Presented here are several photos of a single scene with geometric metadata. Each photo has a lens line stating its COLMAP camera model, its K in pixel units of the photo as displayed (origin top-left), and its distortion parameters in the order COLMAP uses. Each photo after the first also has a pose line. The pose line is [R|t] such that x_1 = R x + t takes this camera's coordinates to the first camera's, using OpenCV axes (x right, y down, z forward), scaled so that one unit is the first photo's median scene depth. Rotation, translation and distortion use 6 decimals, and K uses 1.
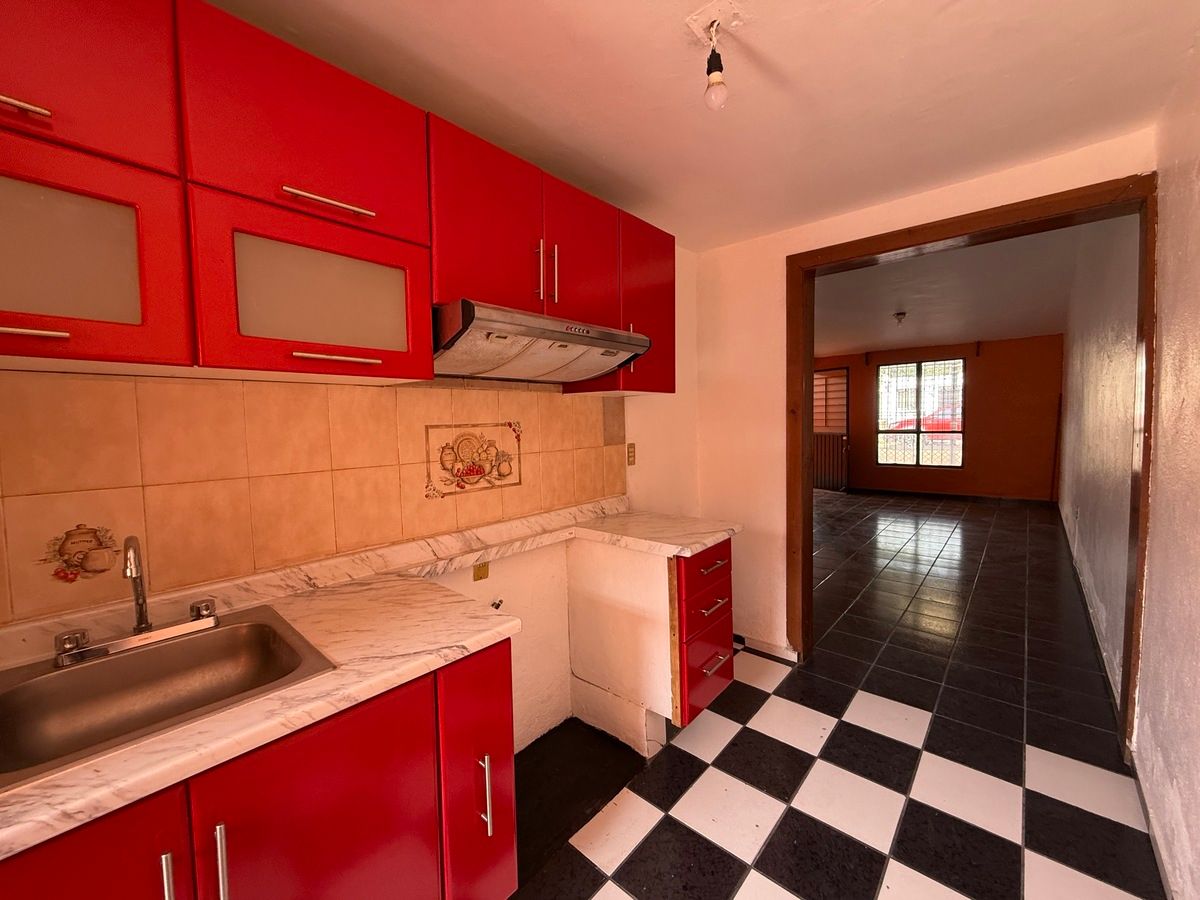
lens RADIAL K [[483.6, 0, 605.2], [0, 483.6, 442.8], [0, 0, 1]] dist [-0.000236, 0.000217]
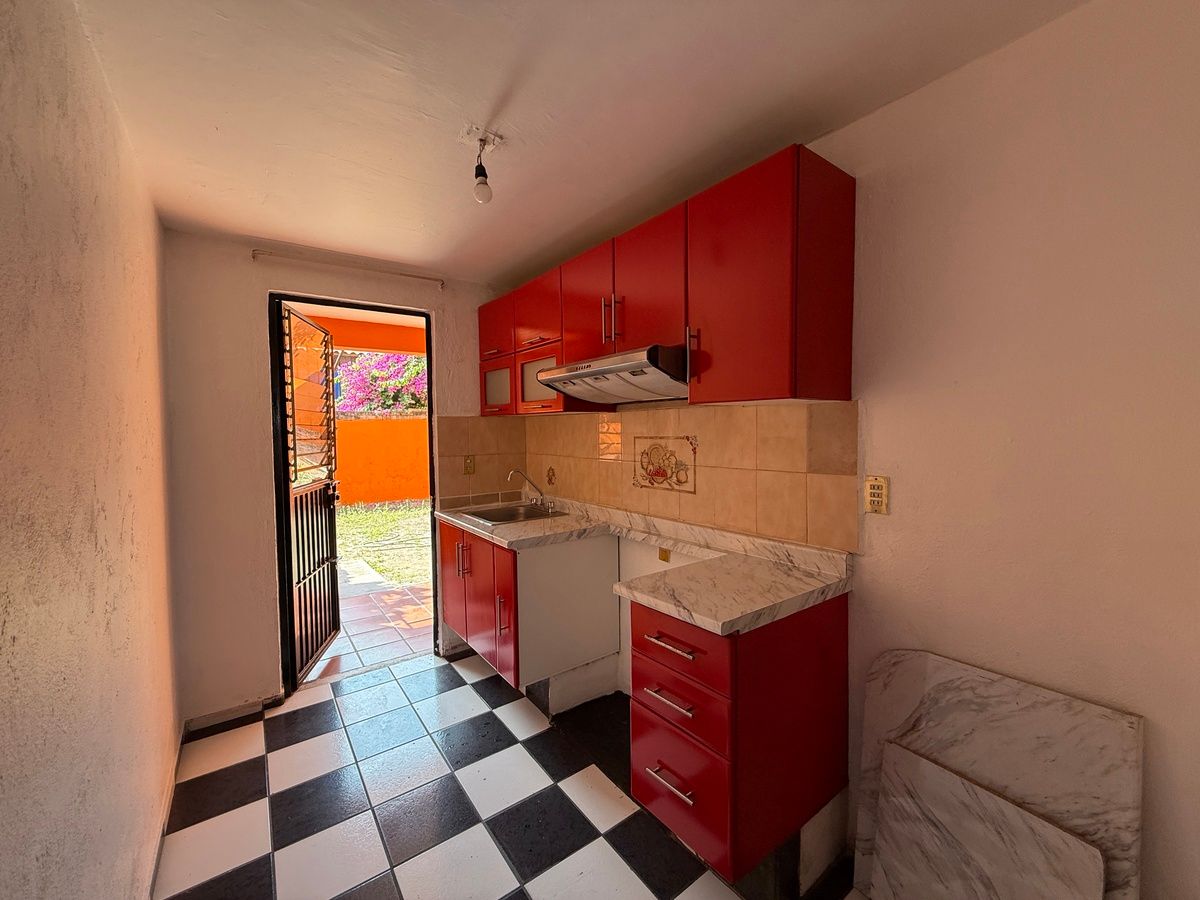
lens RADIAL K [[483.6, 0, 605.1], [0, 483.6, 450.8], [0, 0, 1]] dist [-0.000236, 0.000217]
pose [[-0.222315, 0.061225, -0.973051, 0.979340], [-0.034742, 0.996895, 0.070663, -0.084556], [0.974356, 0.049515, -0.219498, 1.113248]]
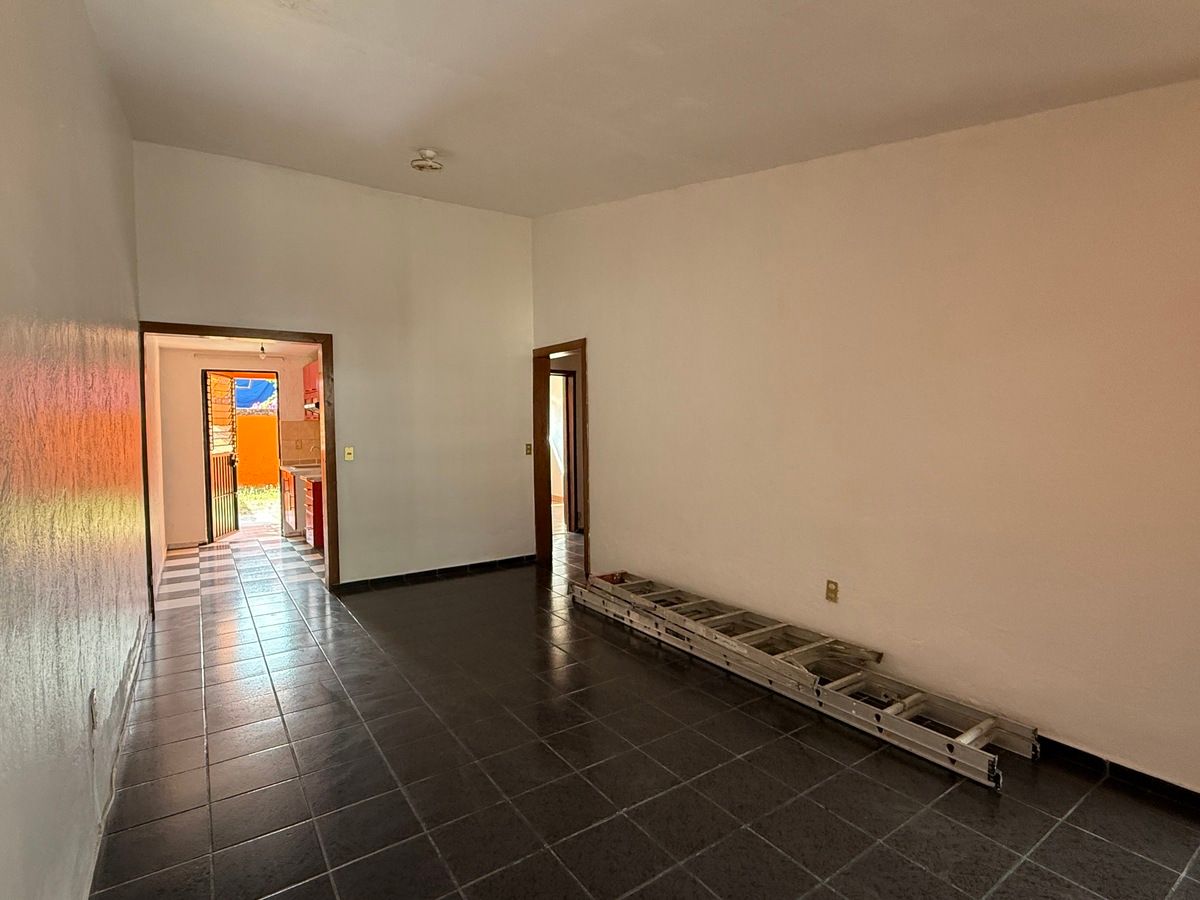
lens RADIAL K [[593.4, 0, 599.7], [0, 593.4, 451.2], [0, 0, 1]] dist [0.001208, 0.000132]
pose [[-0.255996, 0.065885, -0.964430, 2.055327], [-0.040249, 0.996083, 0.078731, -0.186127], [0.965839, 0.058972, -0.252342, 2.358739]]
